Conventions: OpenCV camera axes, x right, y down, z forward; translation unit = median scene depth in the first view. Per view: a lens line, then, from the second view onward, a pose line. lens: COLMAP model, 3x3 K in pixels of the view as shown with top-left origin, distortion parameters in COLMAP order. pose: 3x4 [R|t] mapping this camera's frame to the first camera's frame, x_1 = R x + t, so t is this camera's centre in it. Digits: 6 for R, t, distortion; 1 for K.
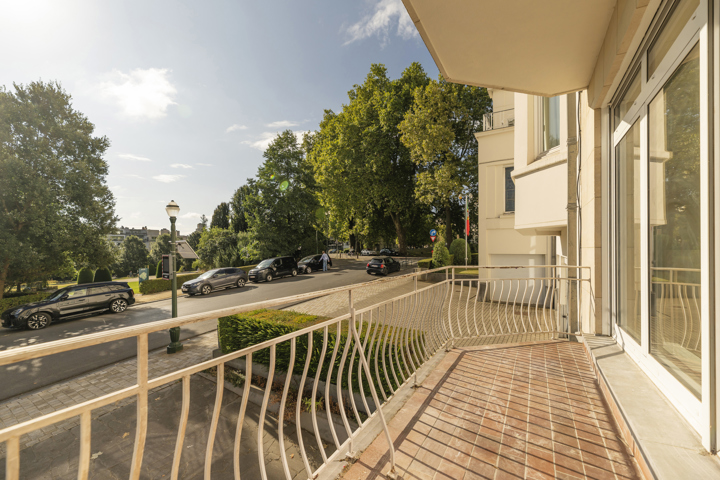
lens RADIAL K [[285.4, 0, 360.0], [0, 285.4, 240.0], [0, 0, 1]] dist [0.000701, -0.000206]
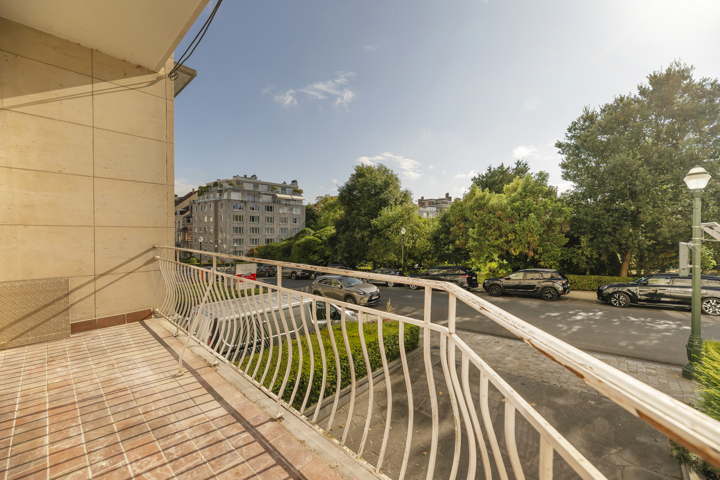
lens RADIAL K [[285.4, 0, 360.0], [0, 285.4, 240.0], [0, 0, 1]] dist [0.000701, -0.000206]
pose [[-0.178949, 0.028313, -0.983451, 0.939983], [0.016586, 0.999531, 0.025758, 0.048481], [0.983719, -0.011702, -0.179334, 1.466093]]
